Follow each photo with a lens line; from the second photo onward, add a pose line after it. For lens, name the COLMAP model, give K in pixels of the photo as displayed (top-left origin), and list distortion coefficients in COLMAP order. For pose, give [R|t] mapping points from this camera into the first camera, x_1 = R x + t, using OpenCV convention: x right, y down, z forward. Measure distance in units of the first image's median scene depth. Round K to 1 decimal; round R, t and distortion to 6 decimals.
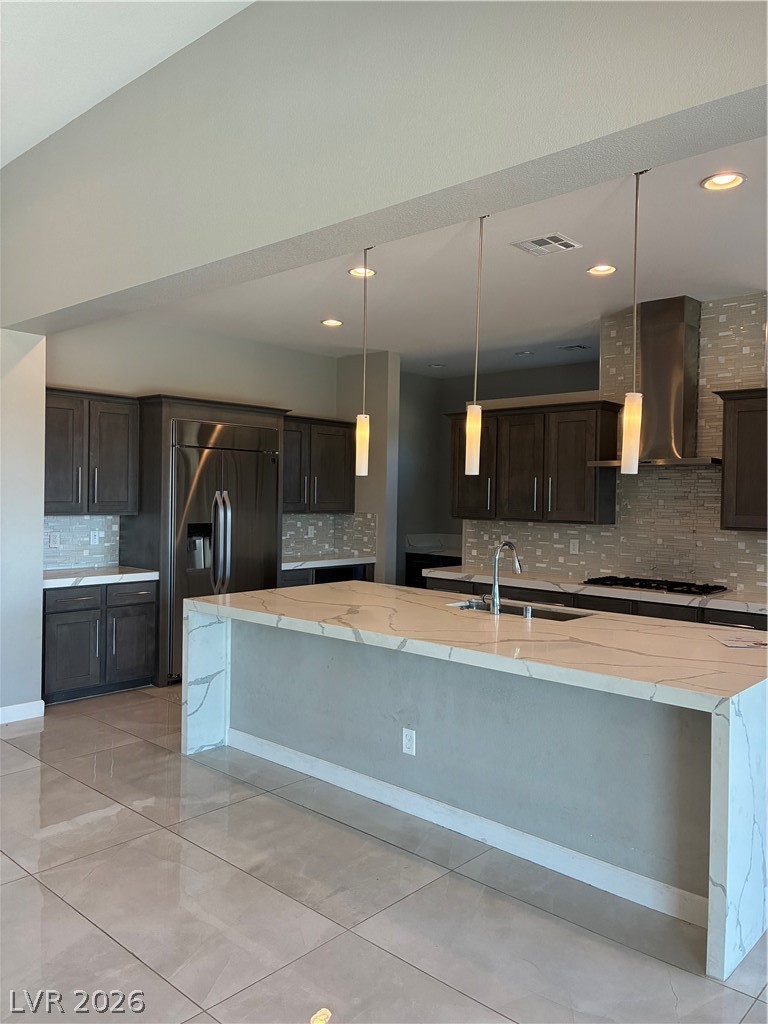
lens RADIAL K [[777.3, 0, 386.0], [0, 777.3, 510.3], [0, 0, 1]] dist [0.031345, -0.028712]
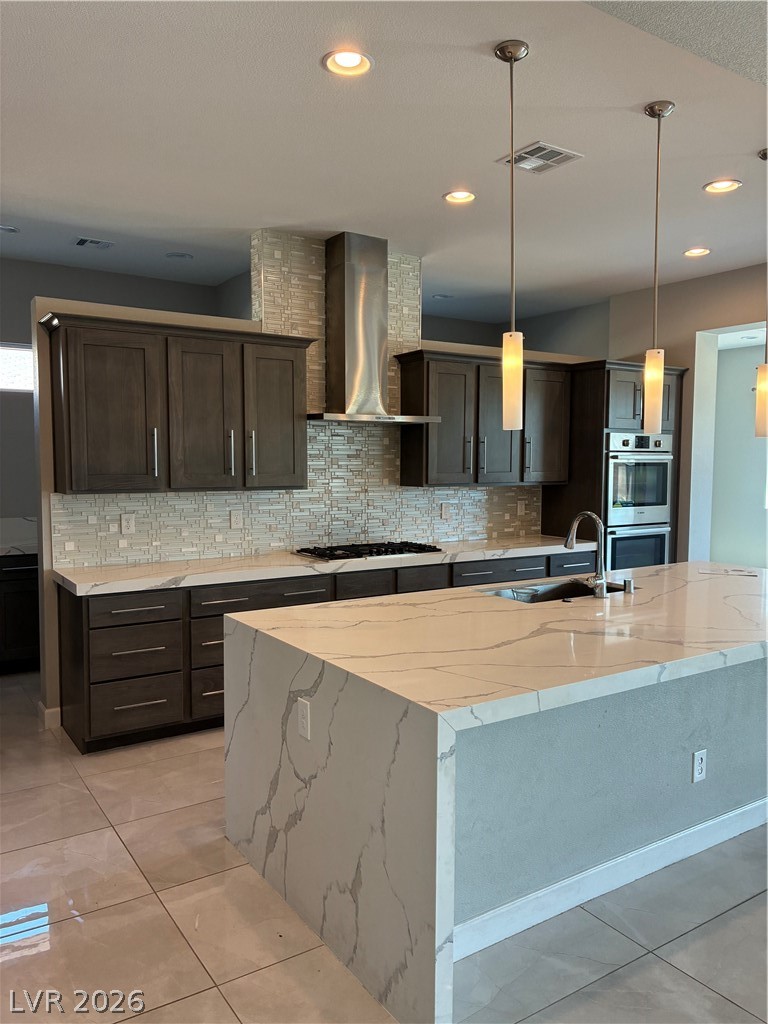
lens RADIAL K [[777.3, 0, 397.8], [0, 777.3, 521.6], [0, 0, 1]] dist [0.031345, -0.028712]
pose [[0.244959, -0.096201, 0.964749, -0.520063], [0.018049, 0.995345, 0.094669, -0.024579], [-0.969365, -0.005778, 0.245555, 0.714212]]
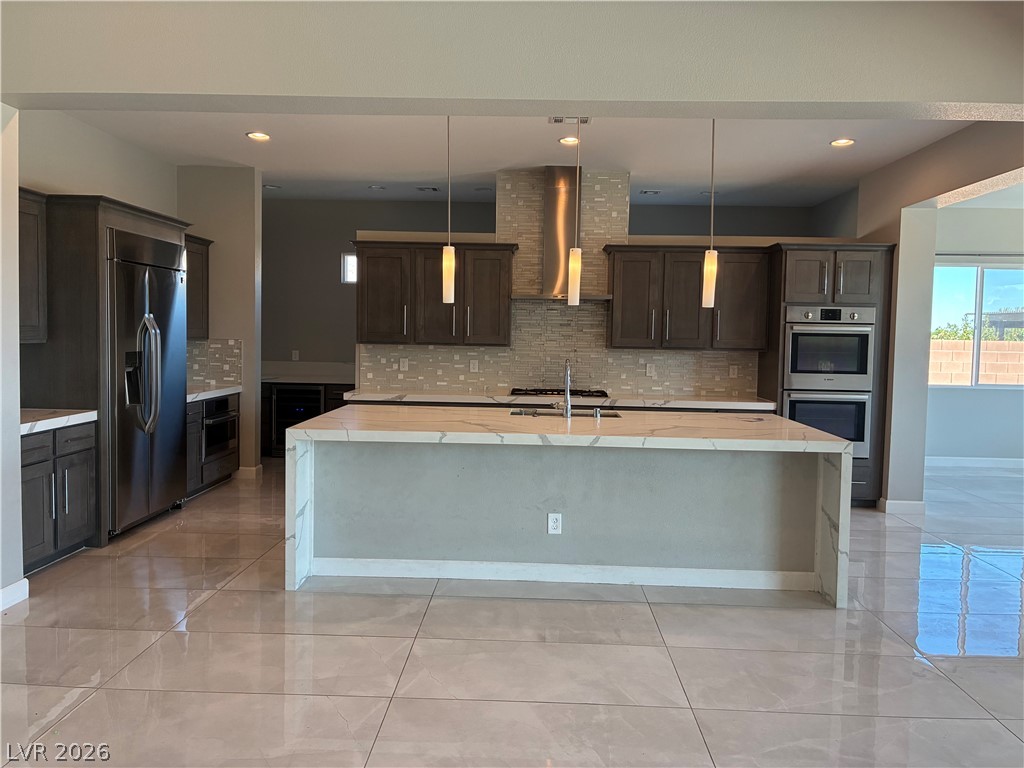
lens RADIAL K [[777.3, 0, 511.7], [0, 777.3, 378.3], [0, 0, 1]] dist [0.031345, -0.028712]
pose [[0.762227, -0.040739, 0.646027, -0.515103], [0.006937, 0.998474, 0.054780, 0.001617], [-0.647273, -0.037274, 0.761346, 0.081837]]
